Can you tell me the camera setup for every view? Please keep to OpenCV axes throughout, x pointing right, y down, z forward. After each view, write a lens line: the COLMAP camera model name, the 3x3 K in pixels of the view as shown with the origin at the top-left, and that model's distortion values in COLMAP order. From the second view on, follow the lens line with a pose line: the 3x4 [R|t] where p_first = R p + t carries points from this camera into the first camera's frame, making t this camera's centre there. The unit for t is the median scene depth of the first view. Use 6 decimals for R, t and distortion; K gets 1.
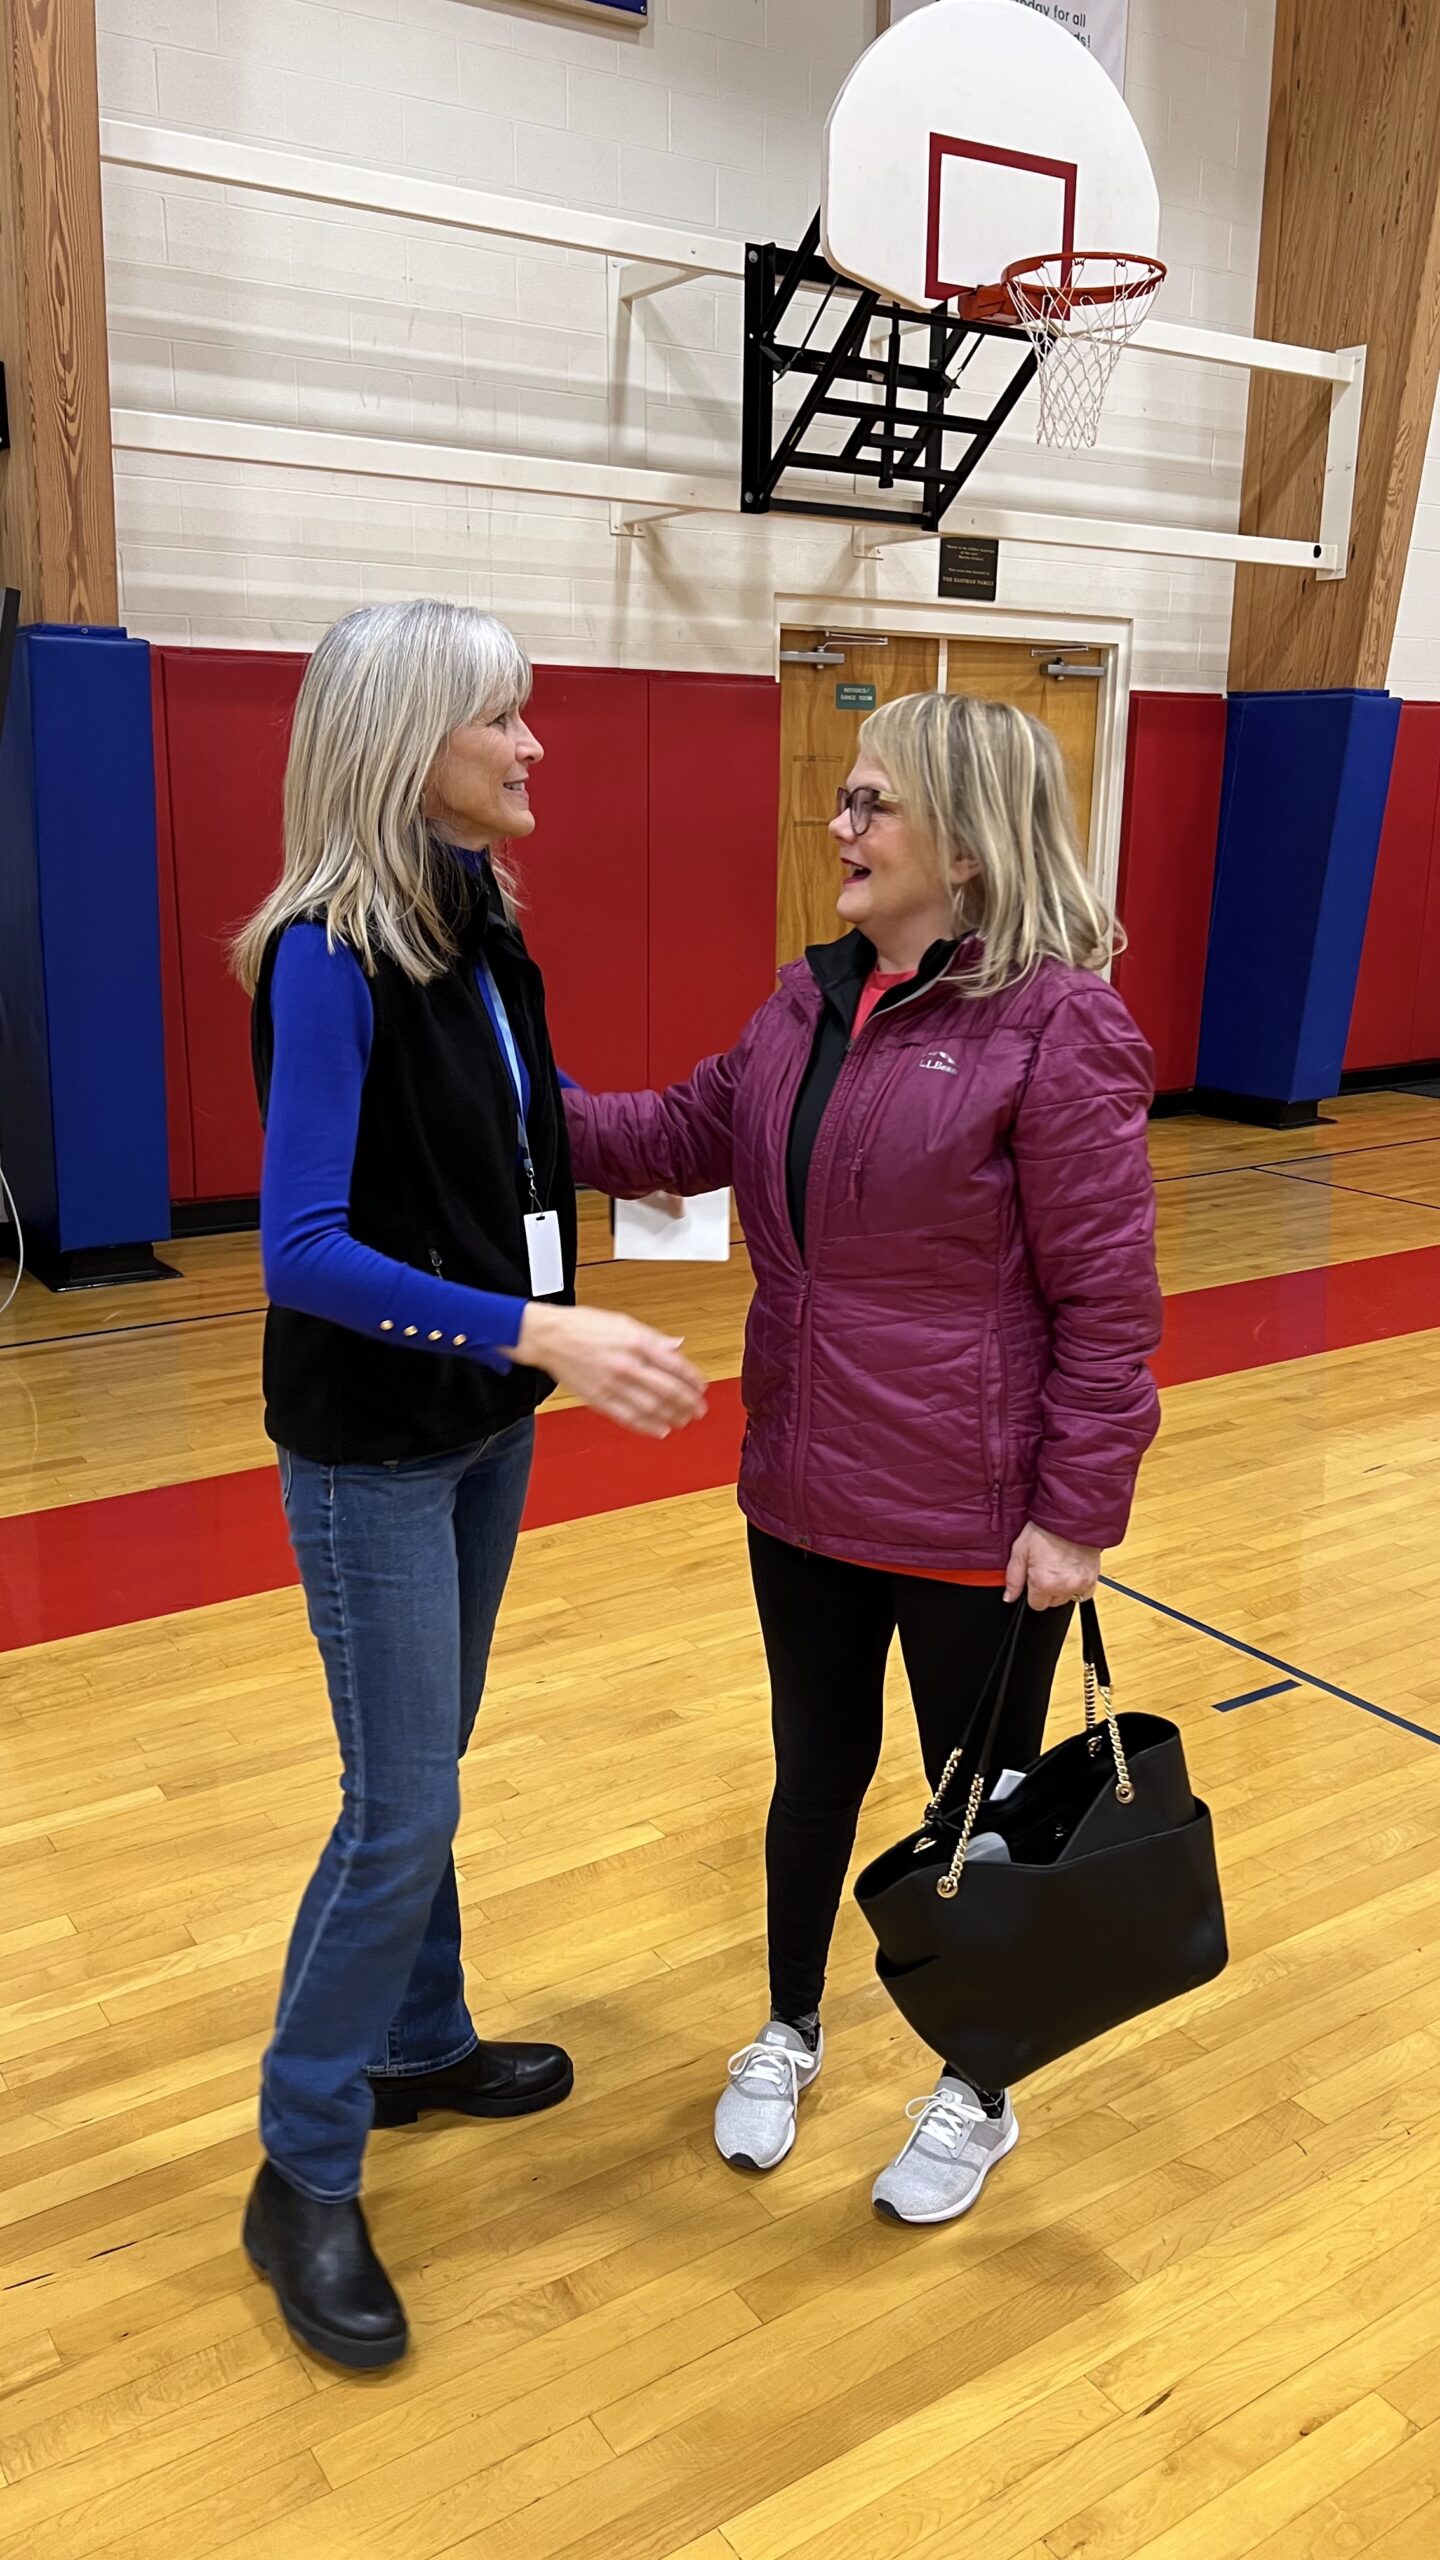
lens RADIAL K [[1909.6, 0, 720.0], [0, 1909.6, 1280.0], [0, 0, 1]] dist [0.004617, -0.000324]
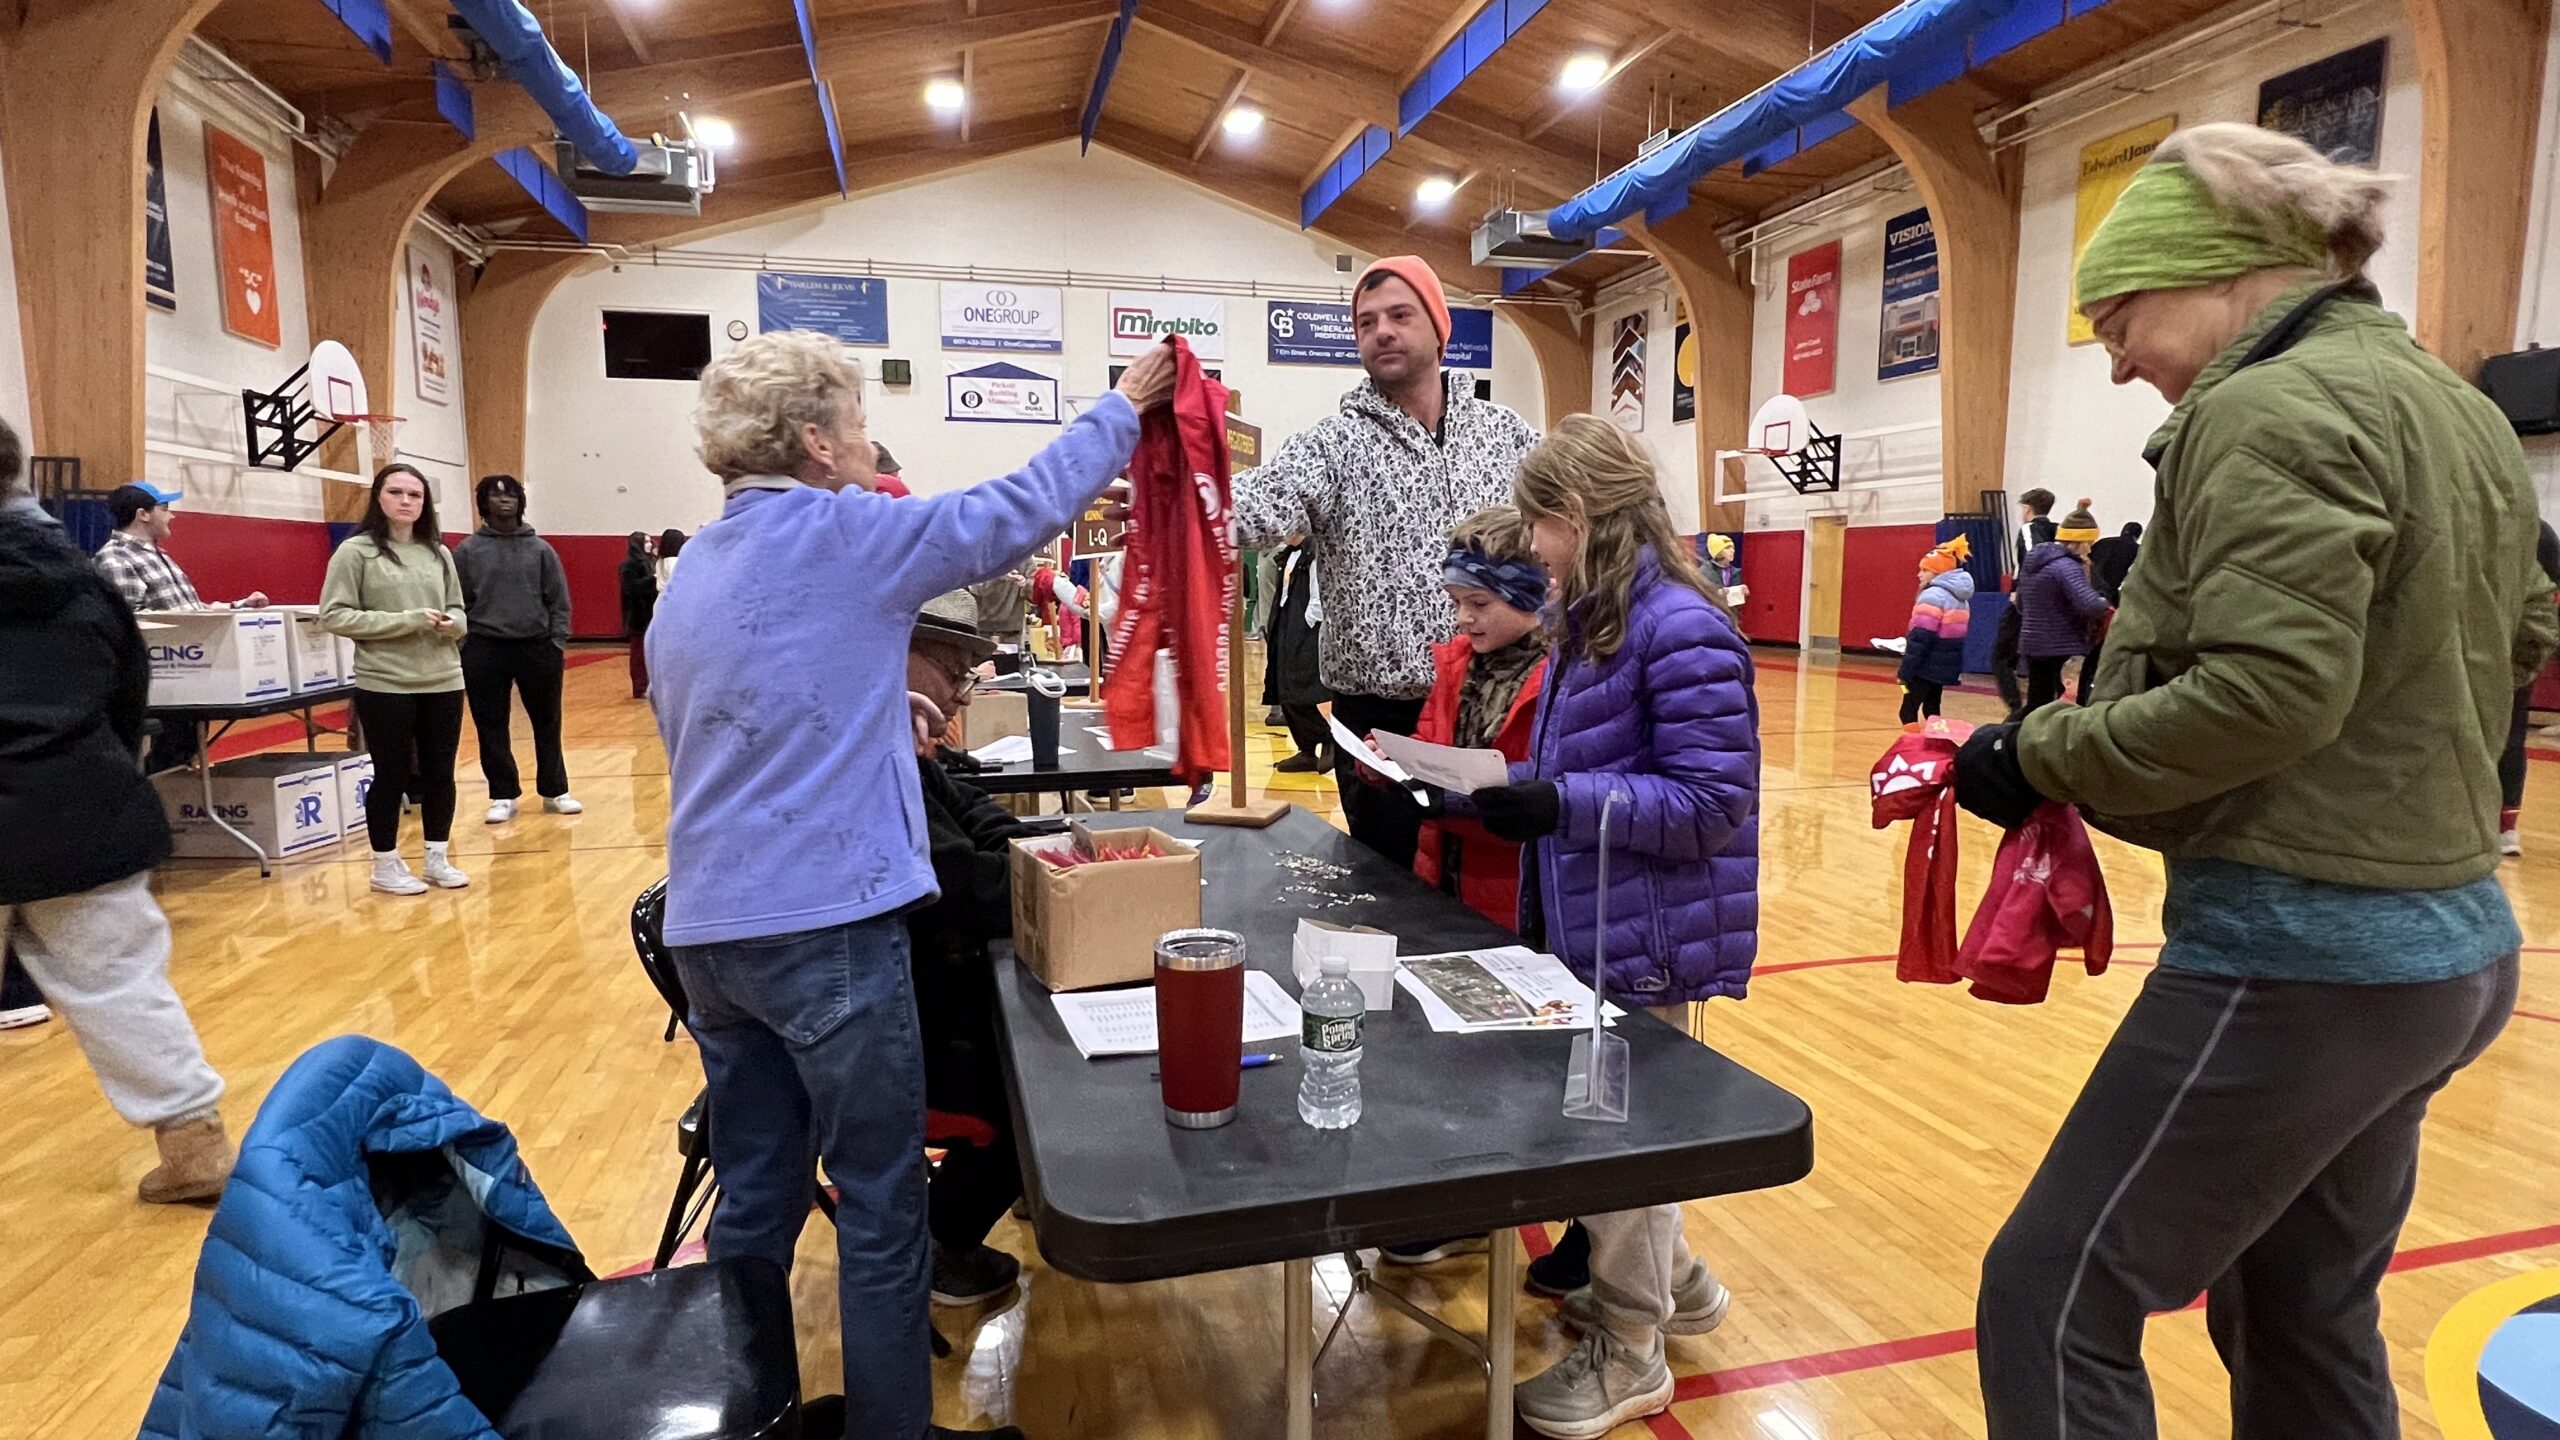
lens RADIAL K [[1228.3, 0, 1280.0], [0, 1228.3, 720.0], [0, 0, 1]] dist [0.000021, 0.000054]
pose [[0.313560, -0.126054, 0.941164, -1.088781], [0.250620, 0.966991, 0.046016, 0.267658], [-0.915898, 0.221446, 0.334801, -0.904041]]
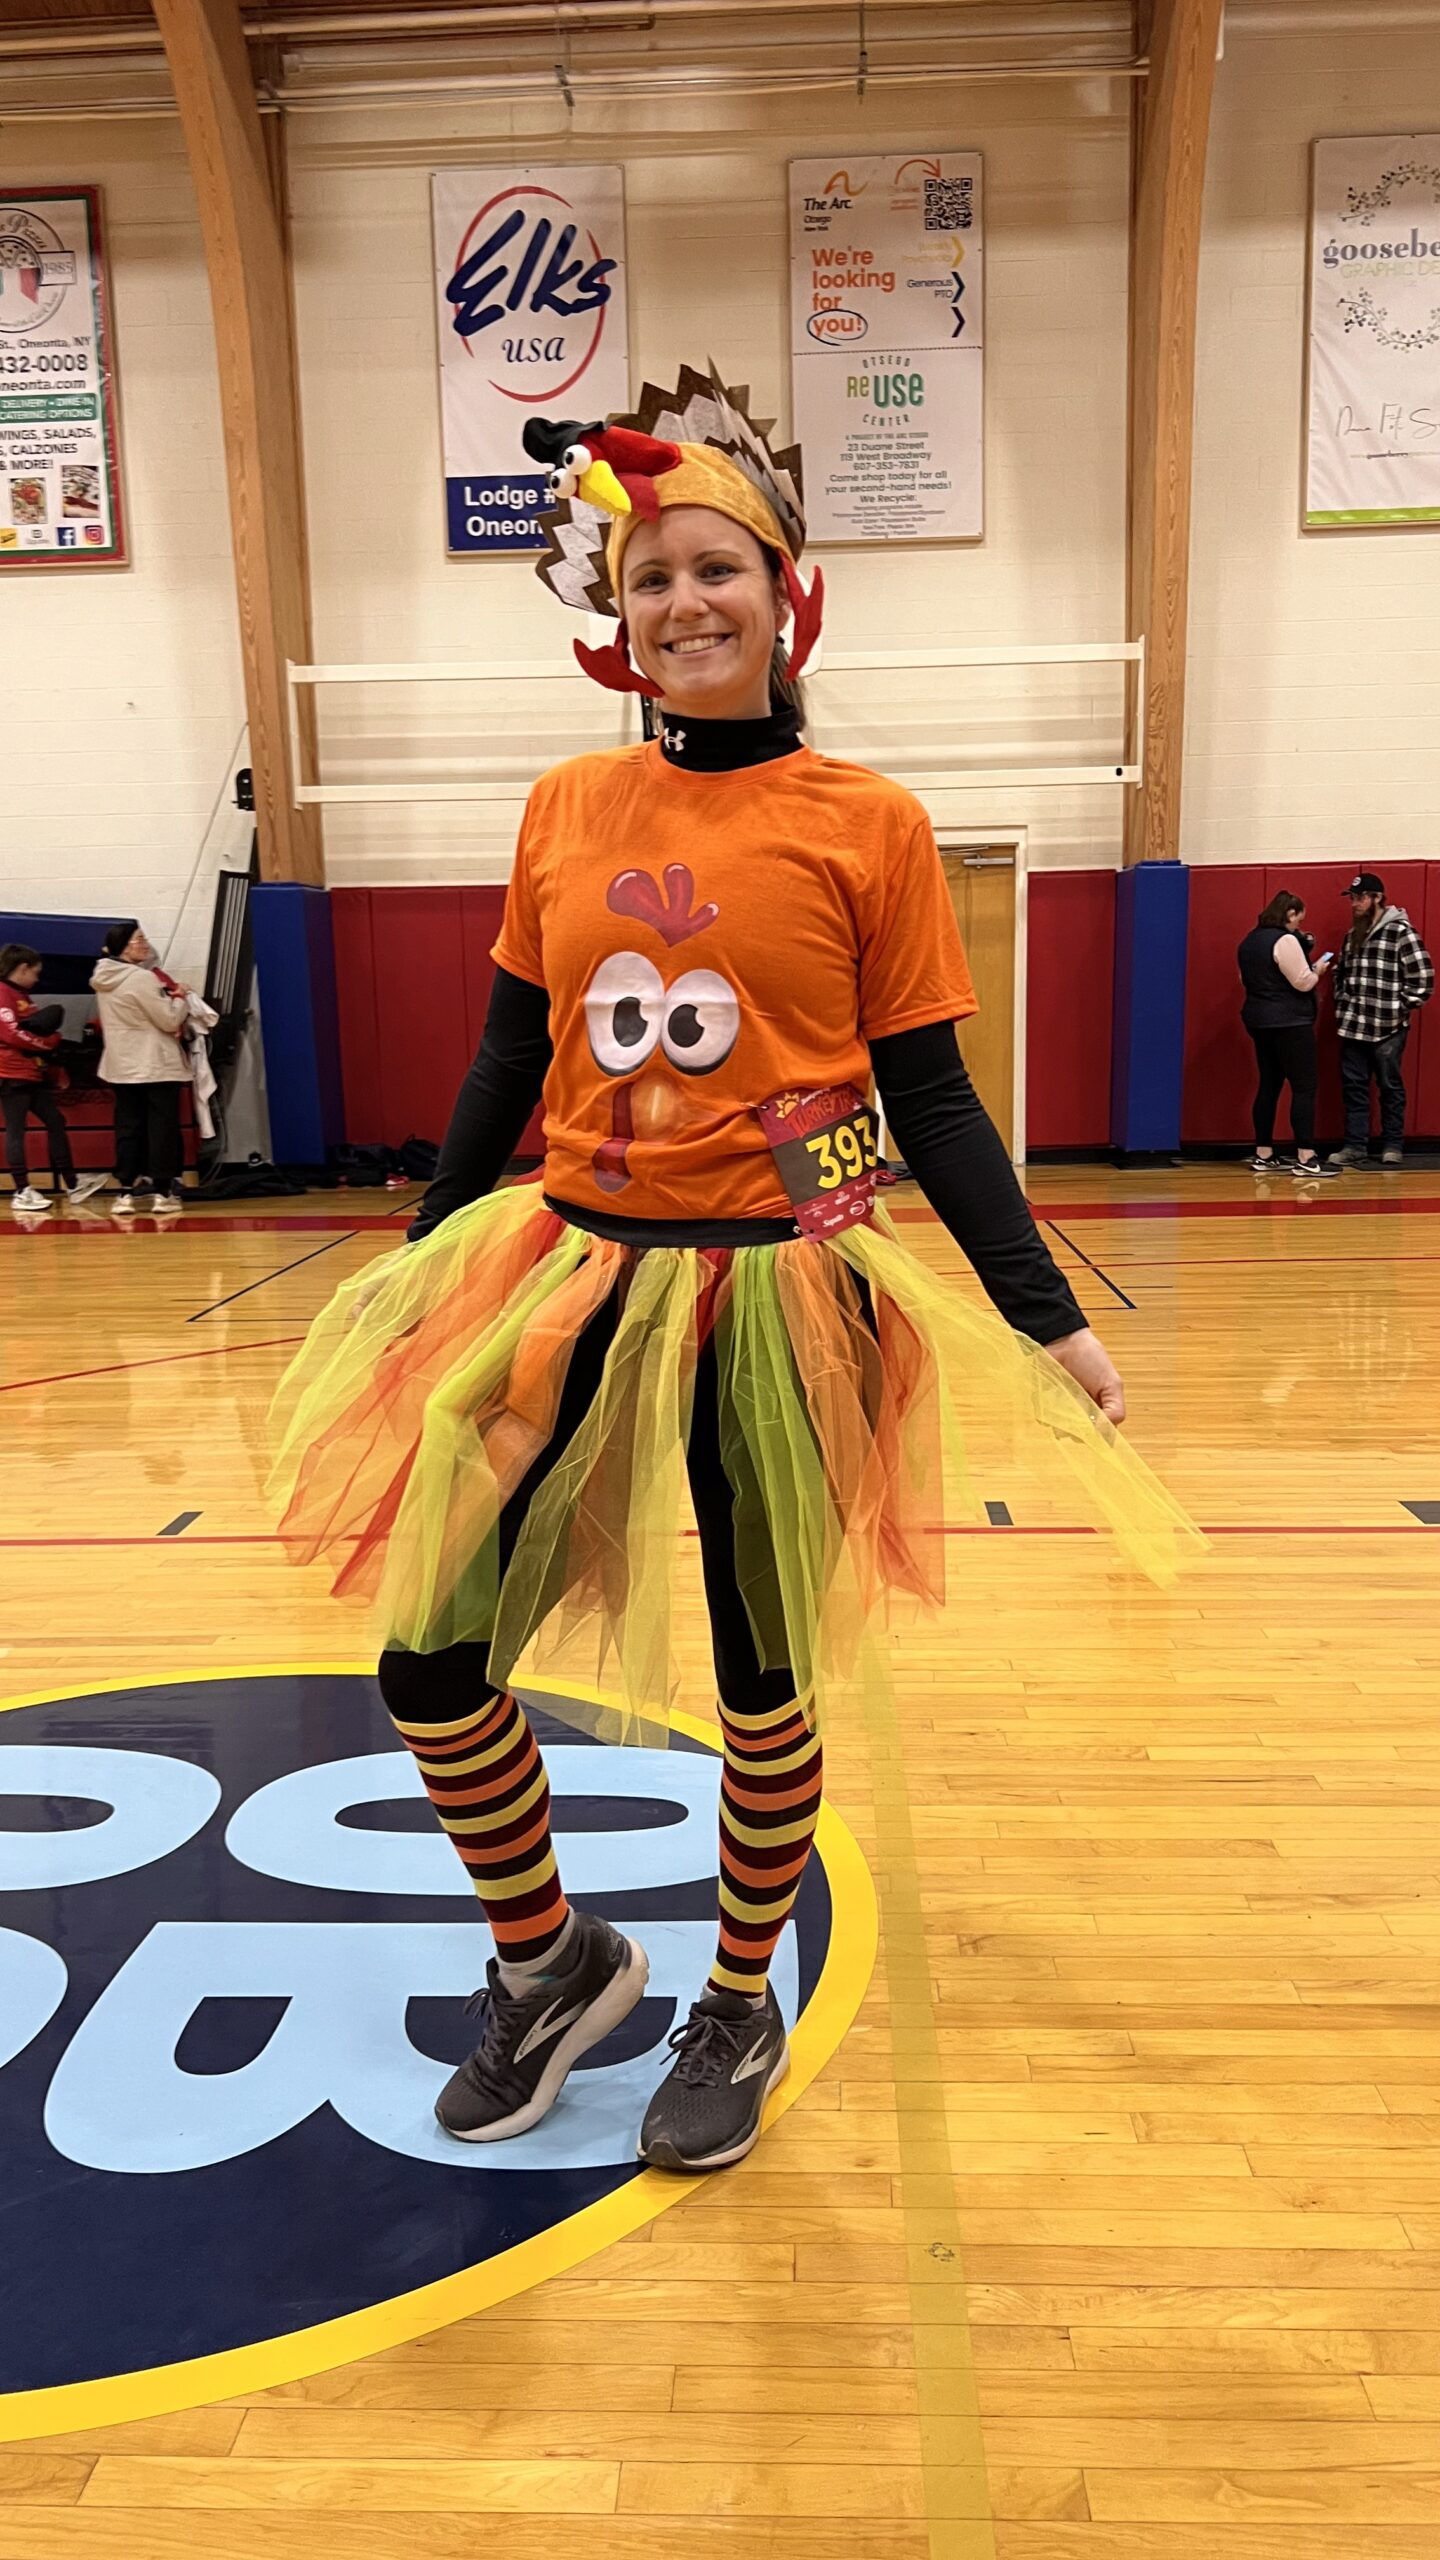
lens RADIAL K [[1909.6, 0, 720.0], [0, 1909.6, 1280.0], [0, 0, 1]] dist [0.004617, -0.000324]
pose [[0.809742, 0.059789, -0.583732, 0.917305], [-0.121514, 0.990317, -0.067129, 0.134827], [0.574067, 0.125289, 0.809166, -0.298985]]
